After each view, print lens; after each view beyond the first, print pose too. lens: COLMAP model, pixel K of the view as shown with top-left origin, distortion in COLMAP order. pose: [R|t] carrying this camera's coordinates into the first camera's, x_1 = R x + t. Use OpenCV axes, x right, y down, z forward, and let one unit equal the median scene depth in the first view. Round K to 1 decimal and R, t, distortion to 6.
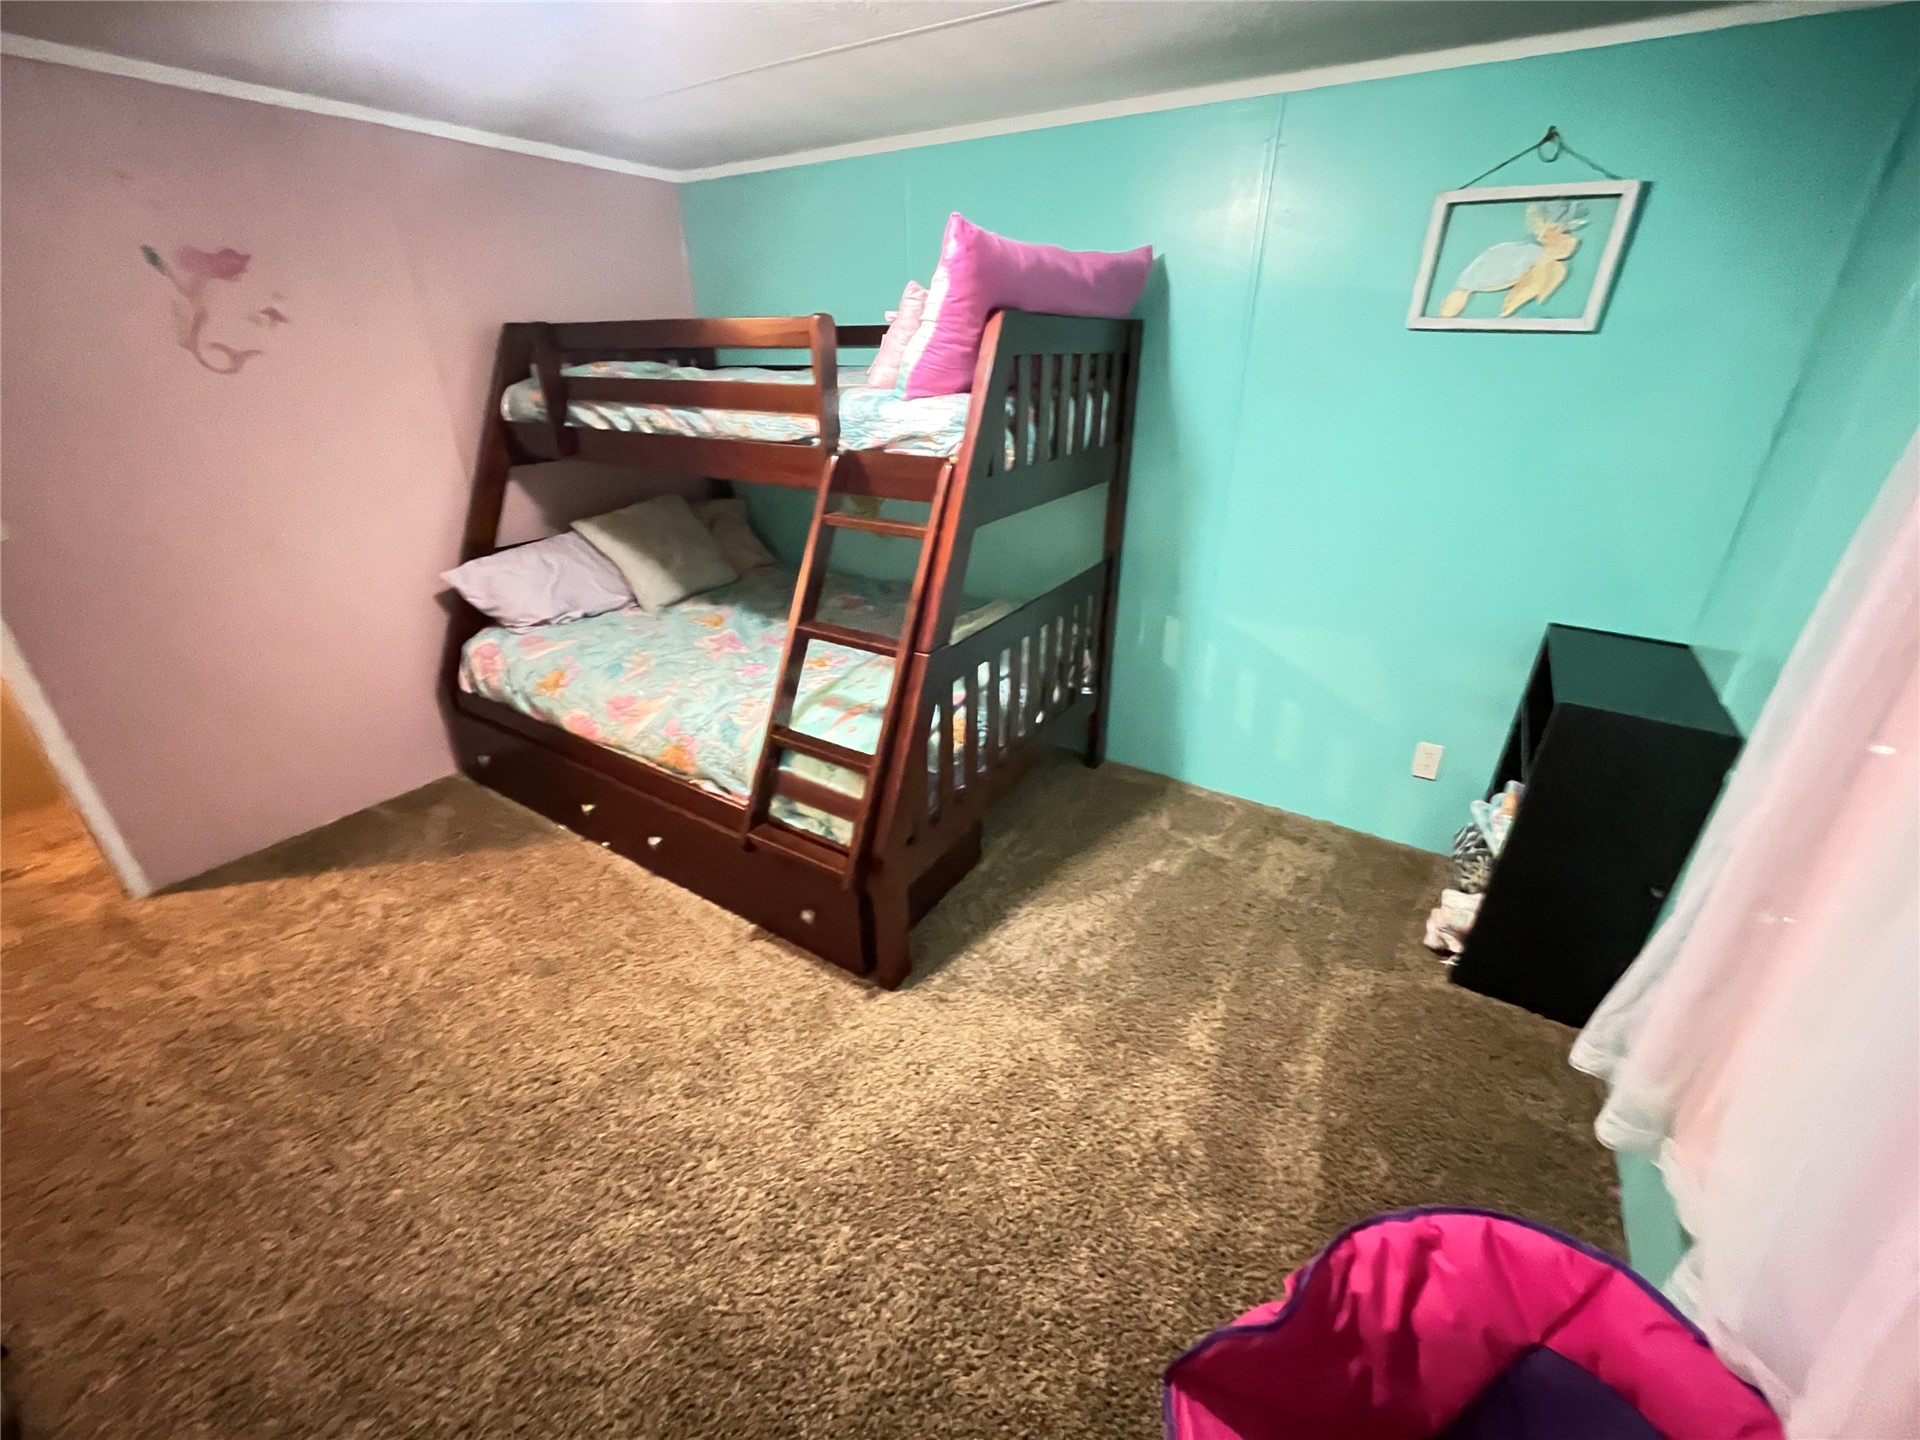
lens RADIAL K [[779.1, 0, 961.3], [0, 779.1, 720.4], [0, 0, 1]] dist [-0.004218, 0.000868]
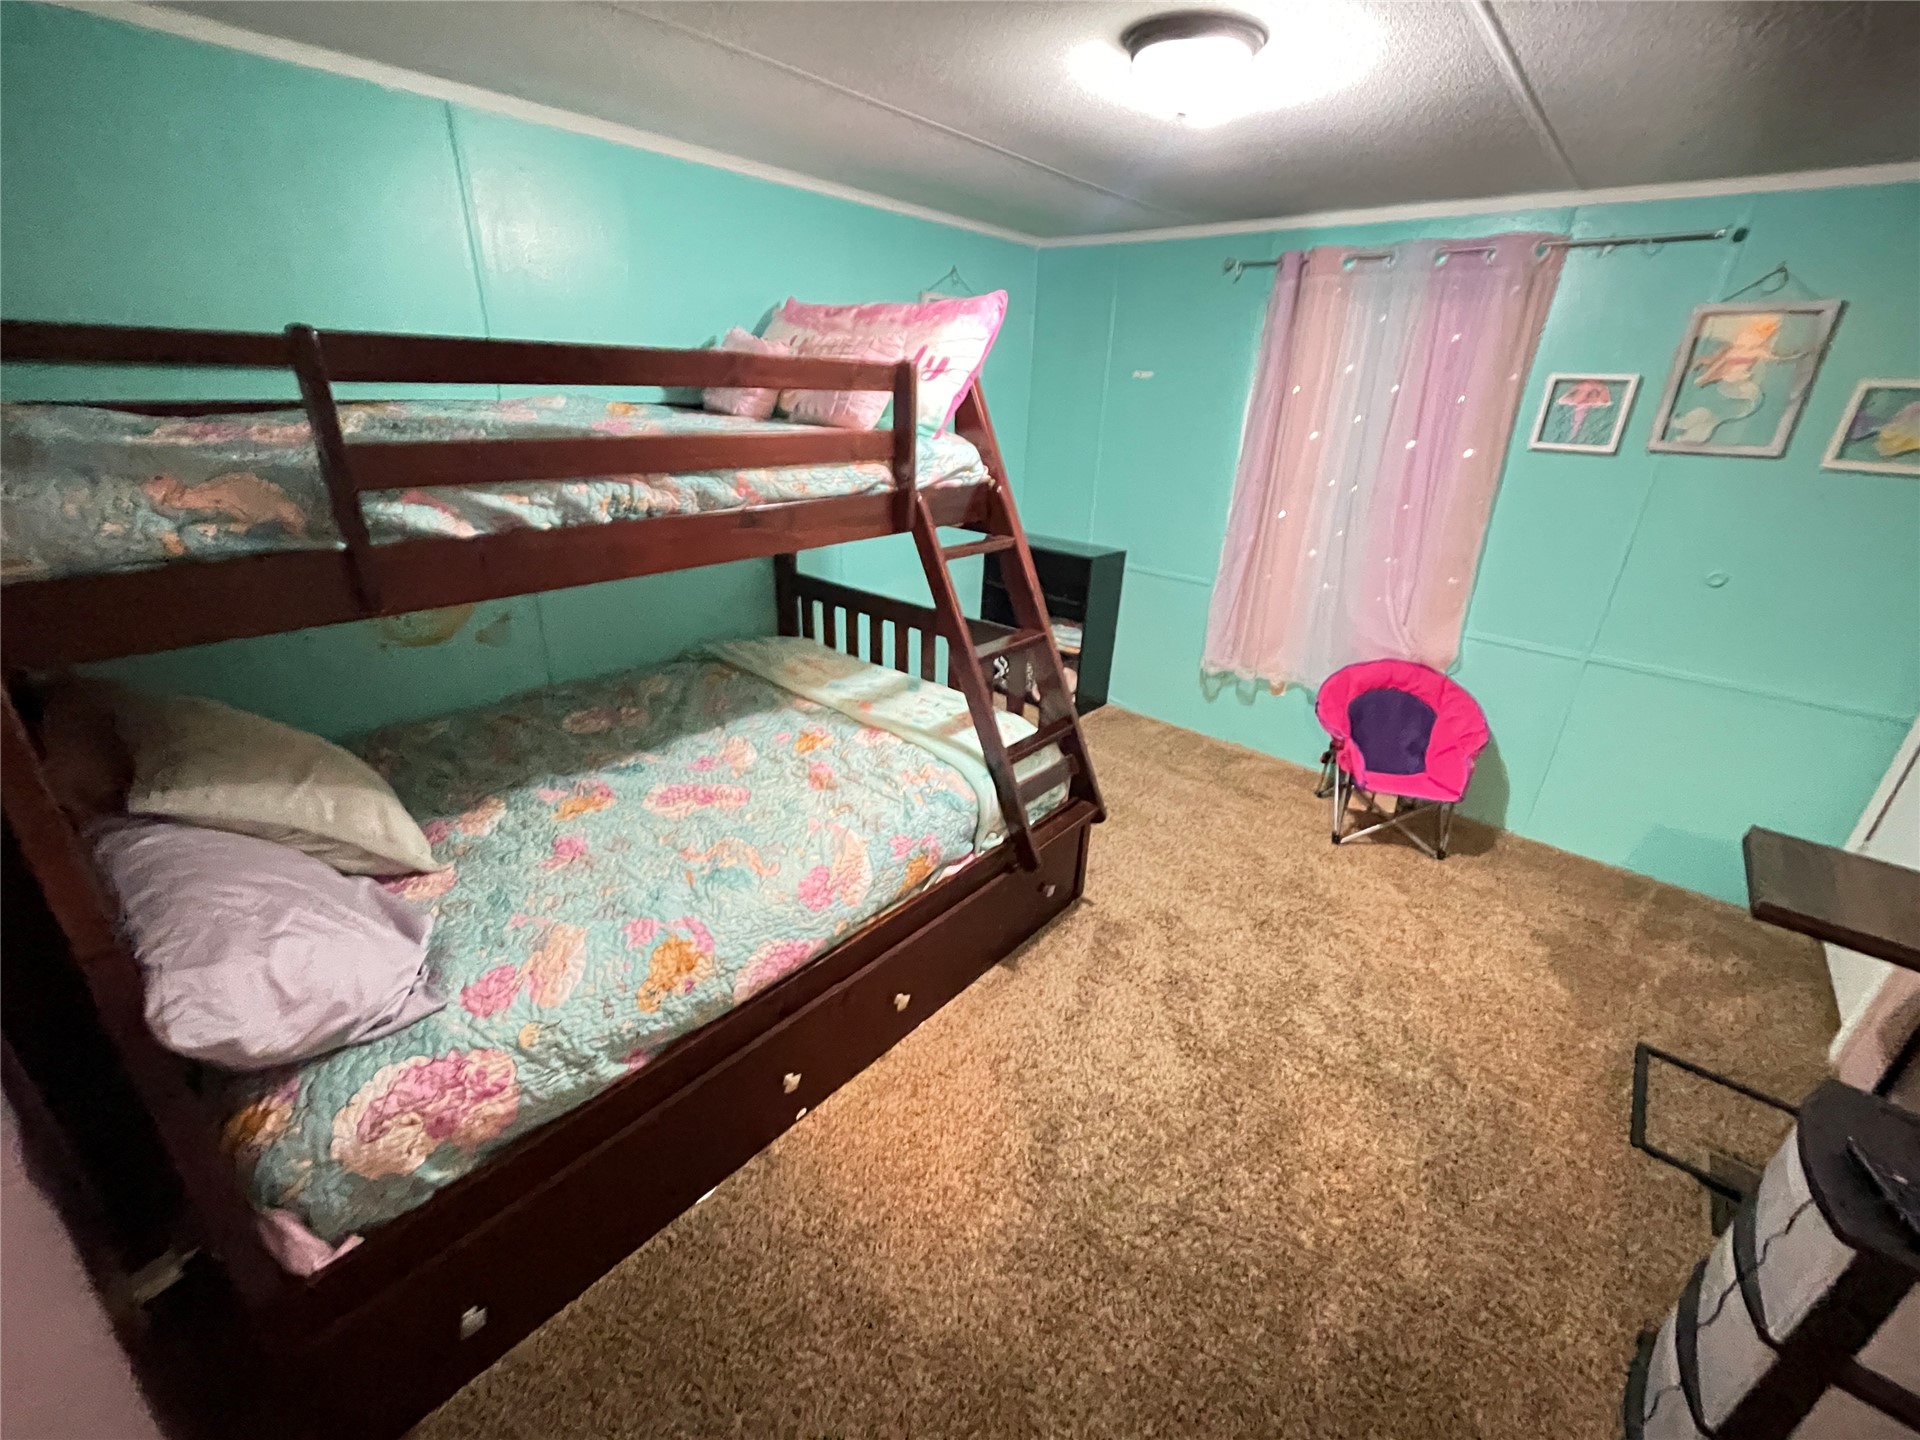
lens RADIAL K [[779.1, 0, 964.2], [0, 779.1, 720.1], [0, 0, 1]] dist [-0.004218, 0.000868]
pose [[0.145441, -0.393752, 0.907638, -1.031942], [0.394779, 0.864292, 0.311688, -0.328587], [-0.907192, 0.312984, 0.281149, 0.645533]]
